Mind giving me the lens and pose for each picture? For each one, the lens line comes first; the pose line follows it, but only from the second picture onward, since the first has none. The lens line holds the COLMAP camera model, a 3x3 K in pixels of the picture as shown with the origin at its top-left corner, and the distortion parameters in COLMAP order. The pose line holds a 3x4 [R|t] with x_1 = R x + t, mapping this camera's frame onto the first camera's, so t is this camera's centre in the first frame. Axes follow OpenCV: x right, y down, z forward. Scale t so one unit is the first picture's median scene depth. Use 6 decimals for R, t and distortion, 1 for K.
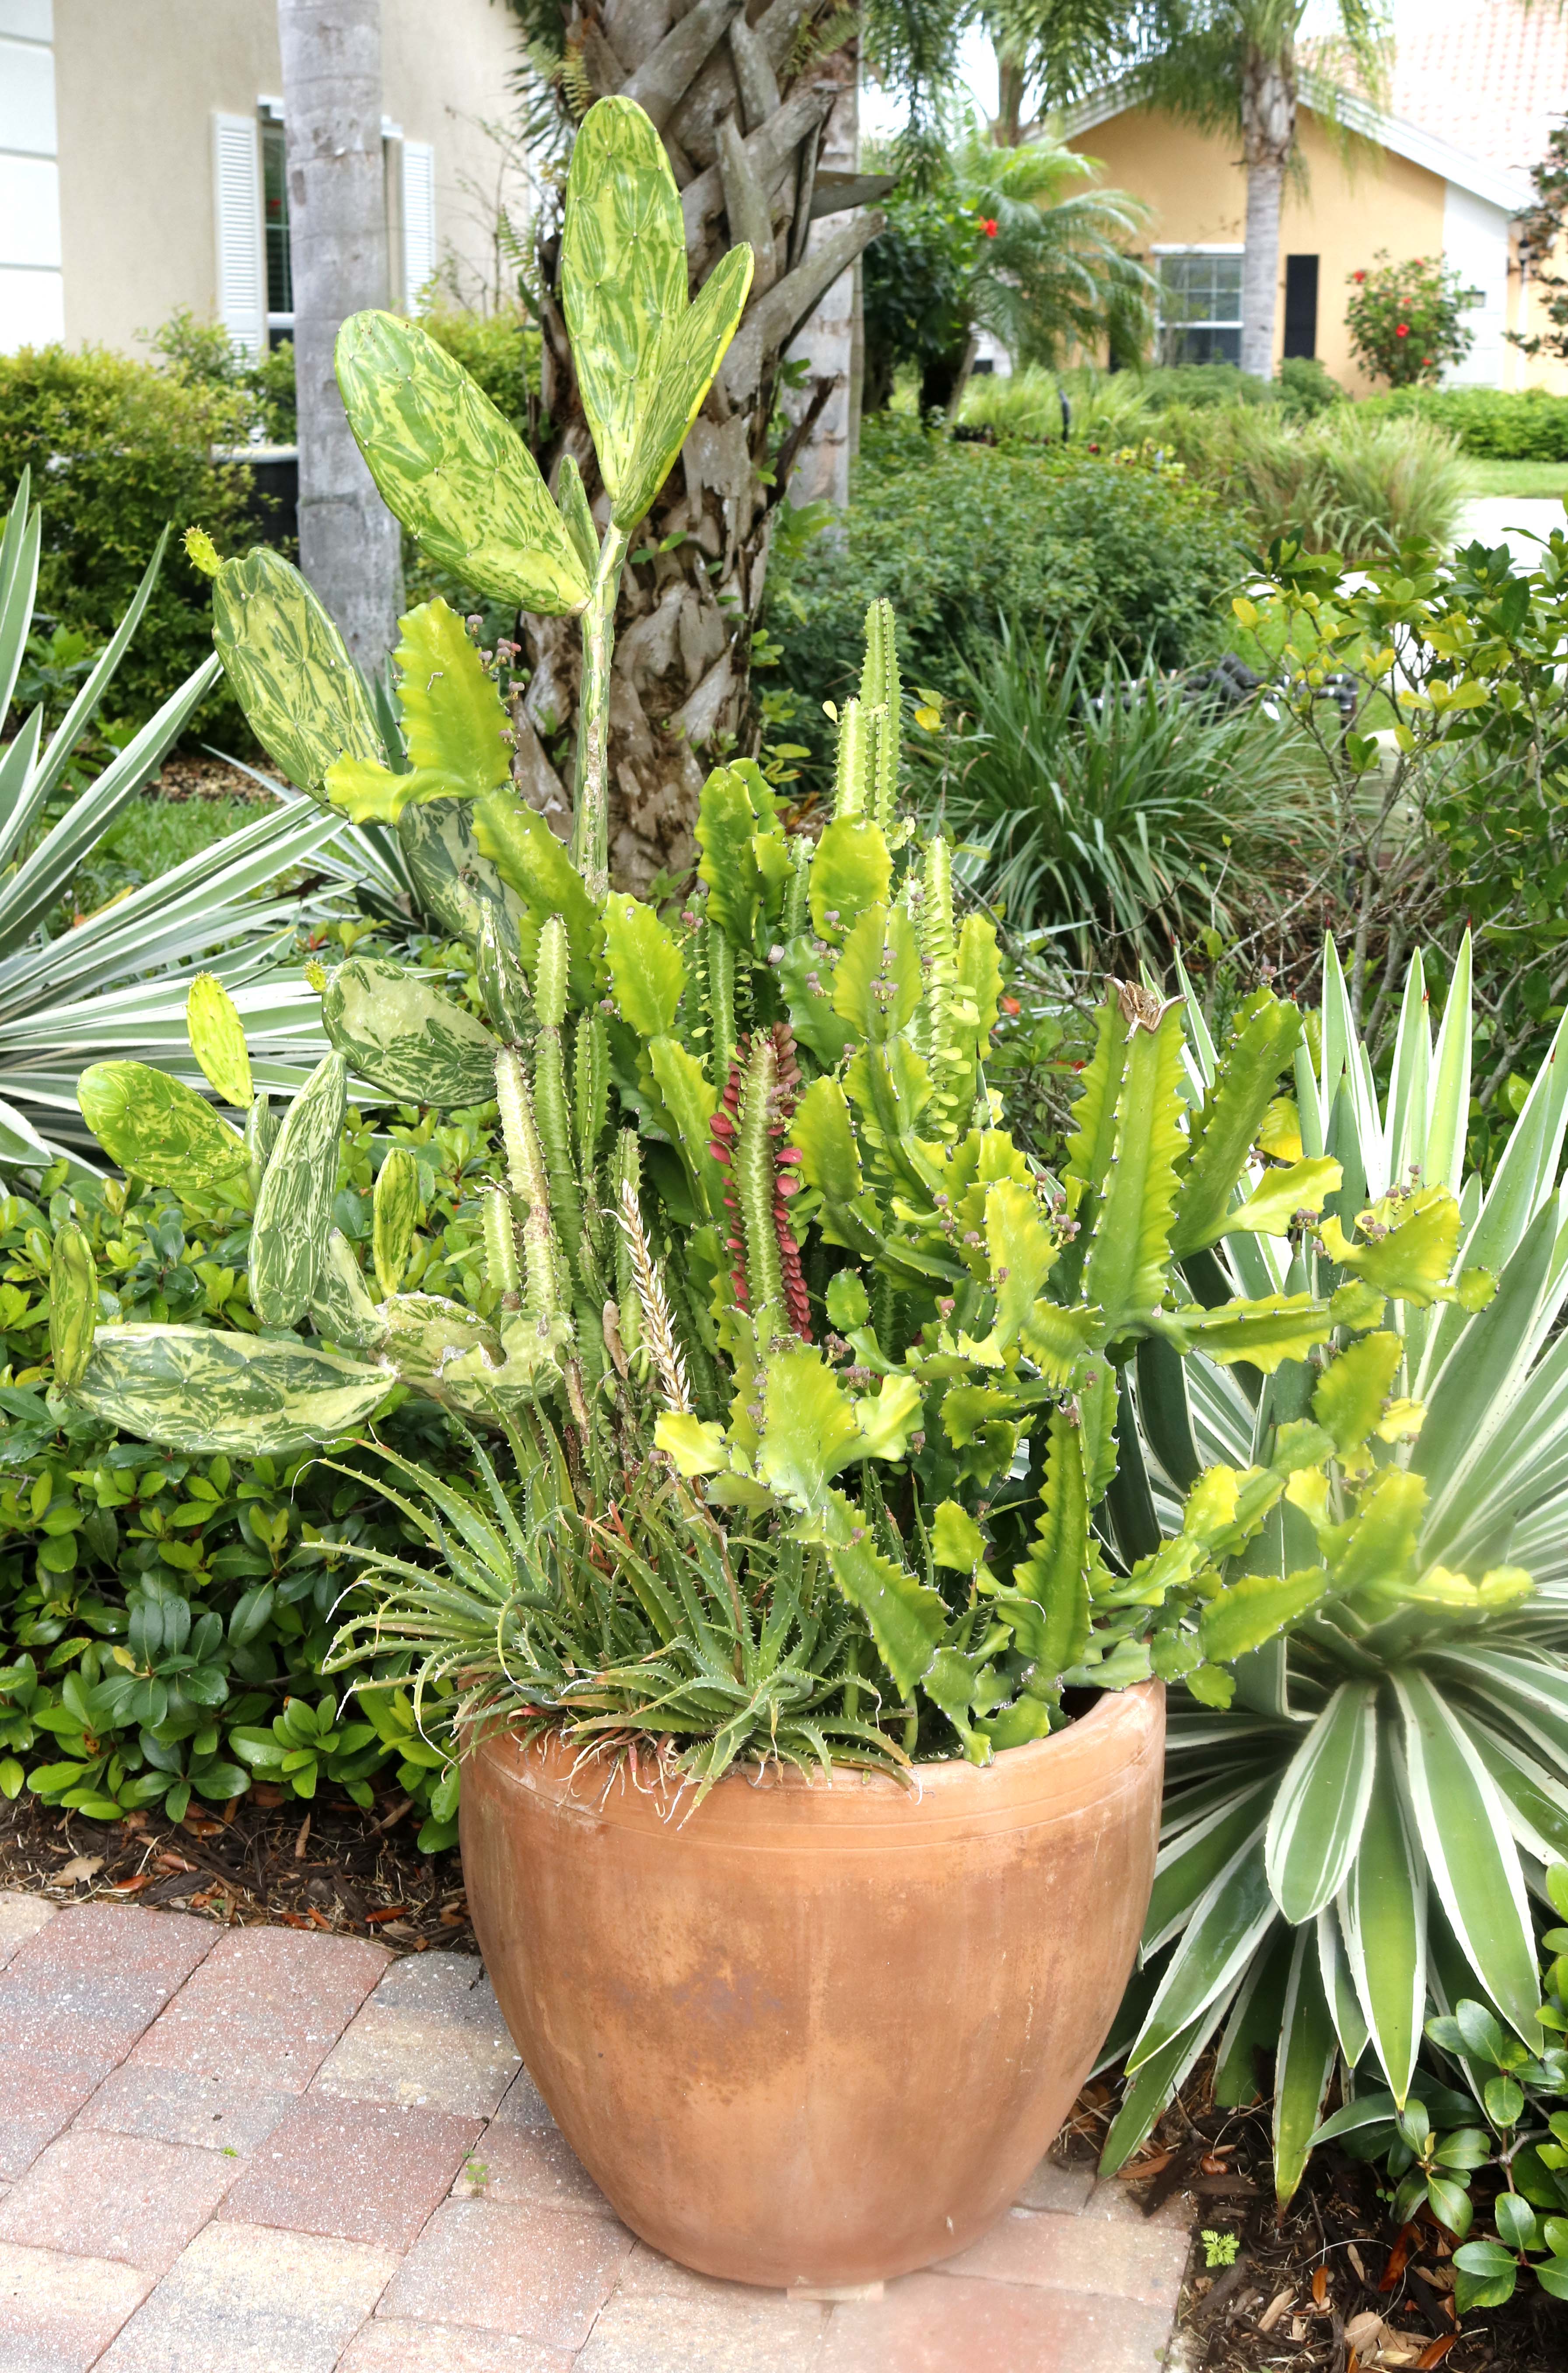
lens RADIAL K [[3496.0, 0, 789.5], [0, 3496.0, 1183.4], [0, 0, 1]] dist [-0.054372, 0.000000]
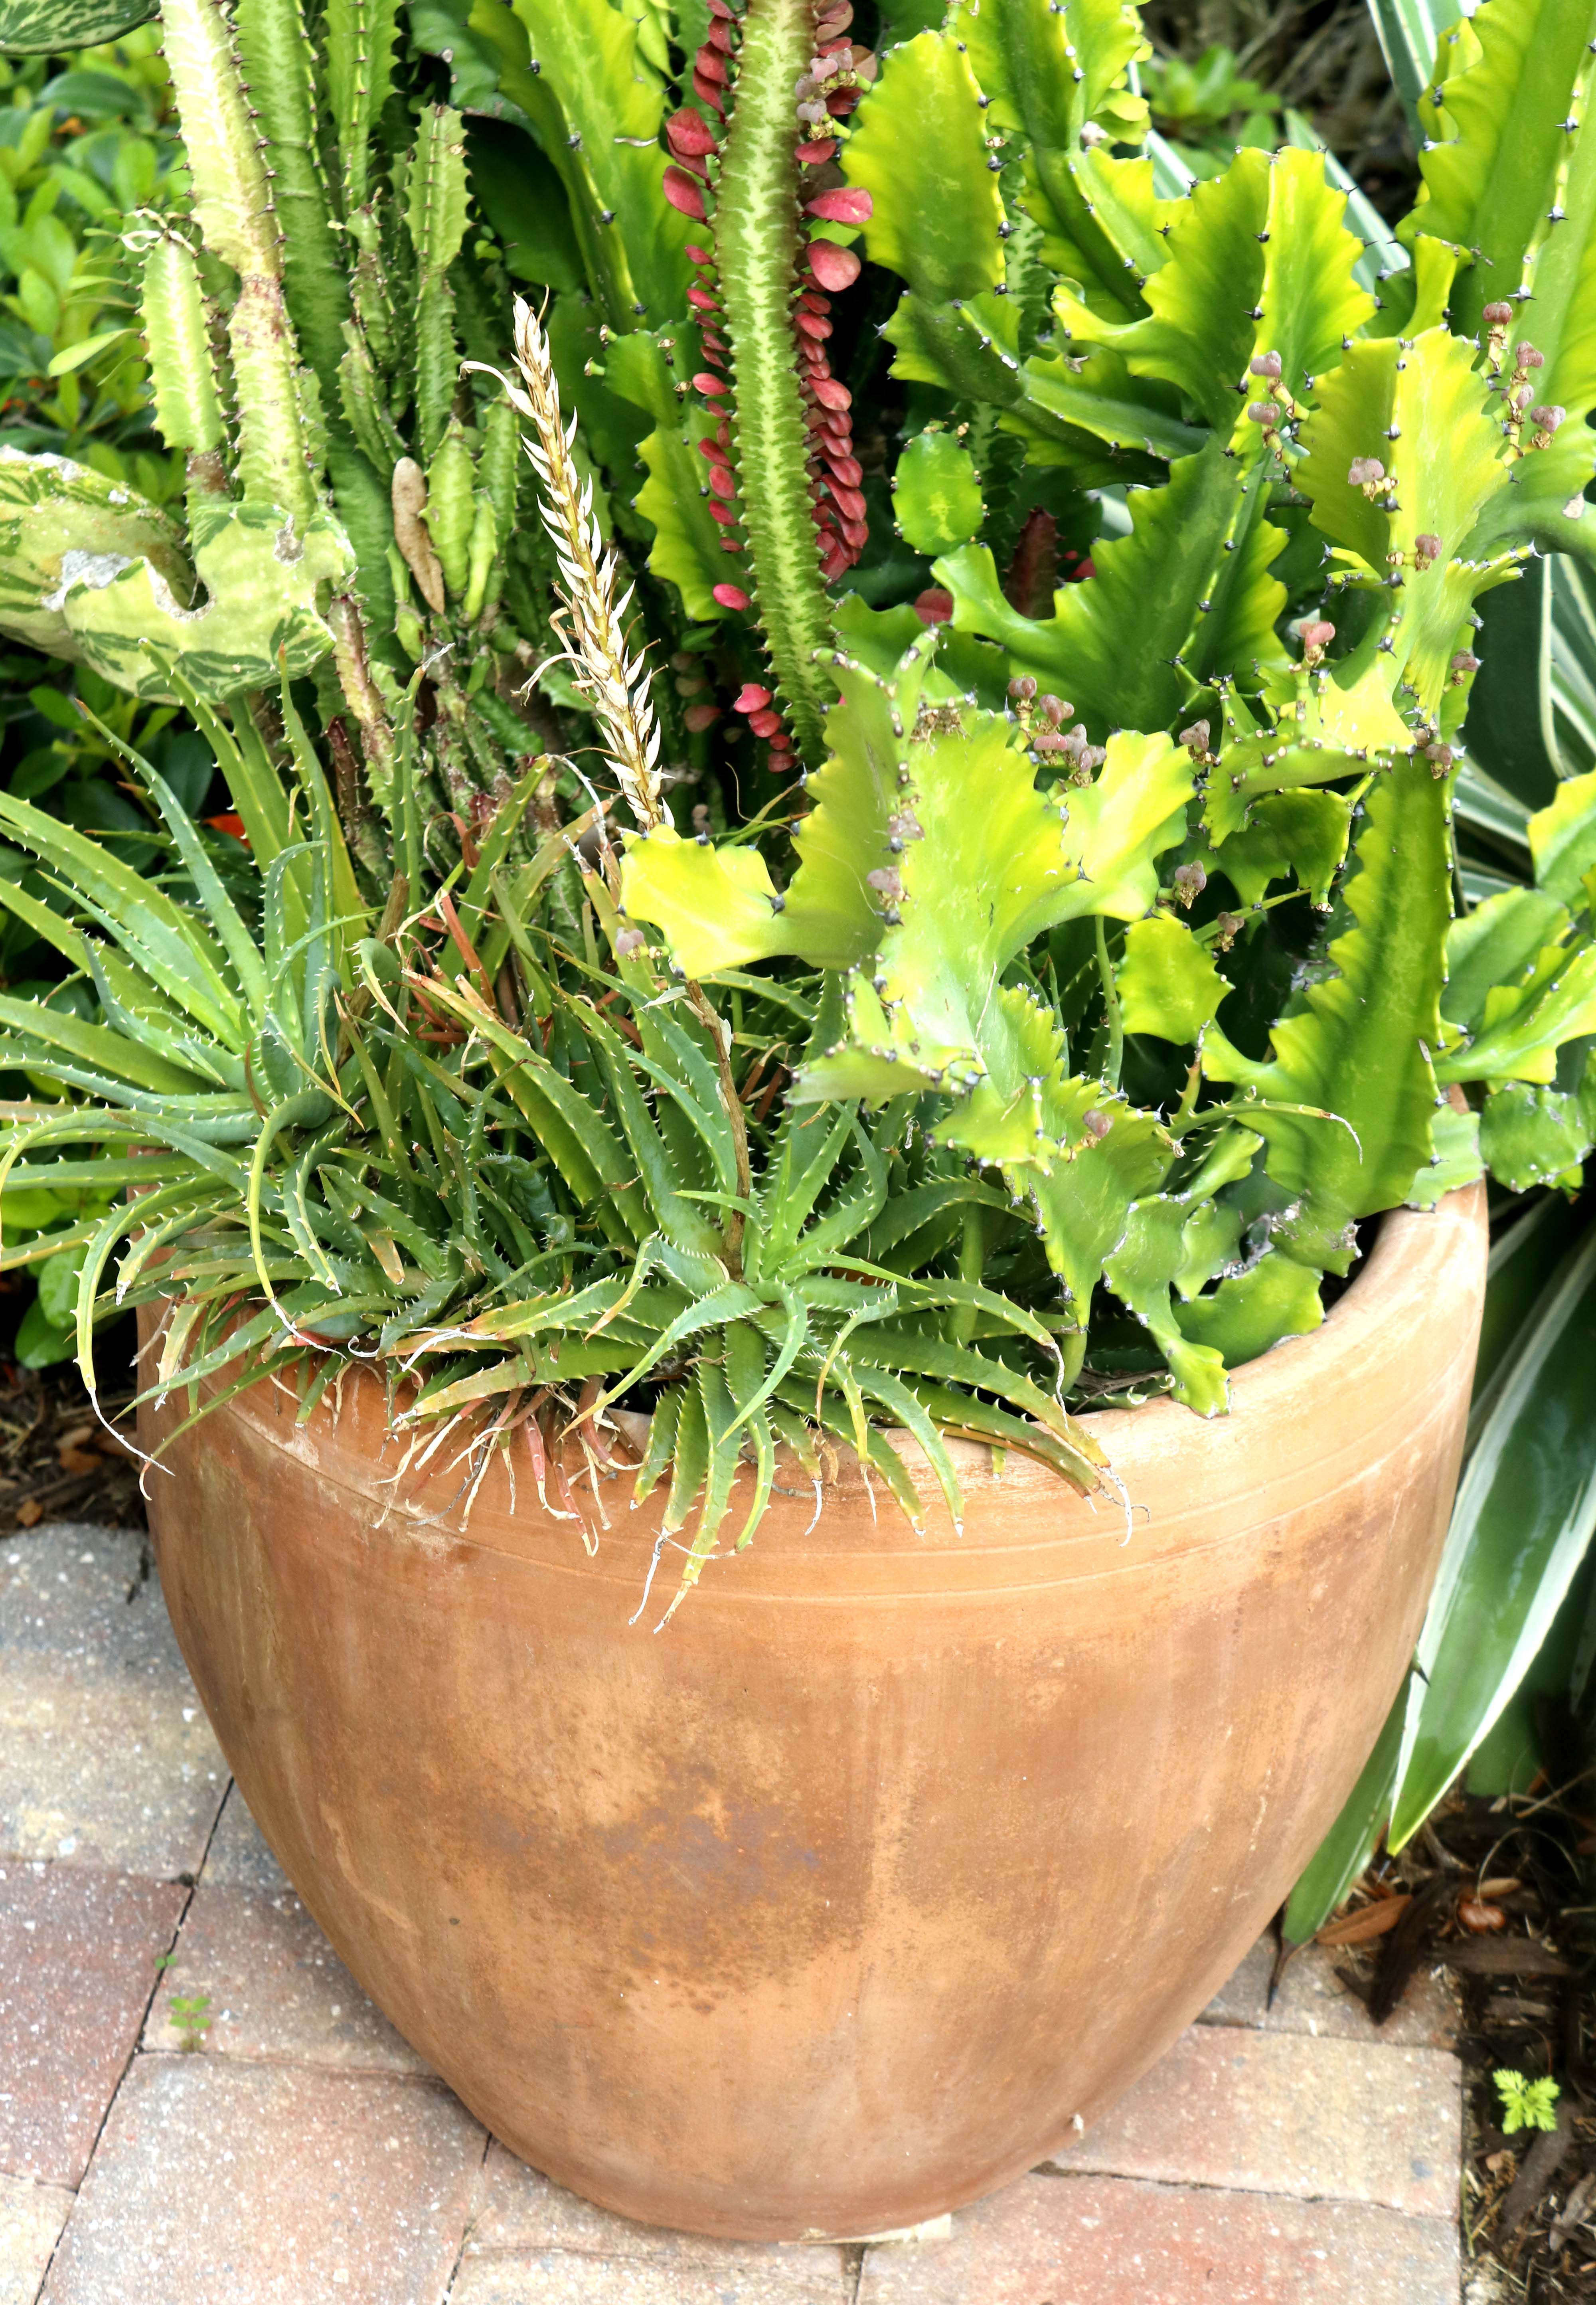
lens RADIAL K [[4381.1, 0, 791.0], [0, 4381.1, 1158.0], [0, 0, 1]] dist [0.024058, 0.000000]
pose [[0.992861, -0.040115, 0.112329, -0.073590], [0.004939, 0.954768, 0.297312, -0.057531], [-0.119175, -0.294634, 0.948150, 0.397630]]
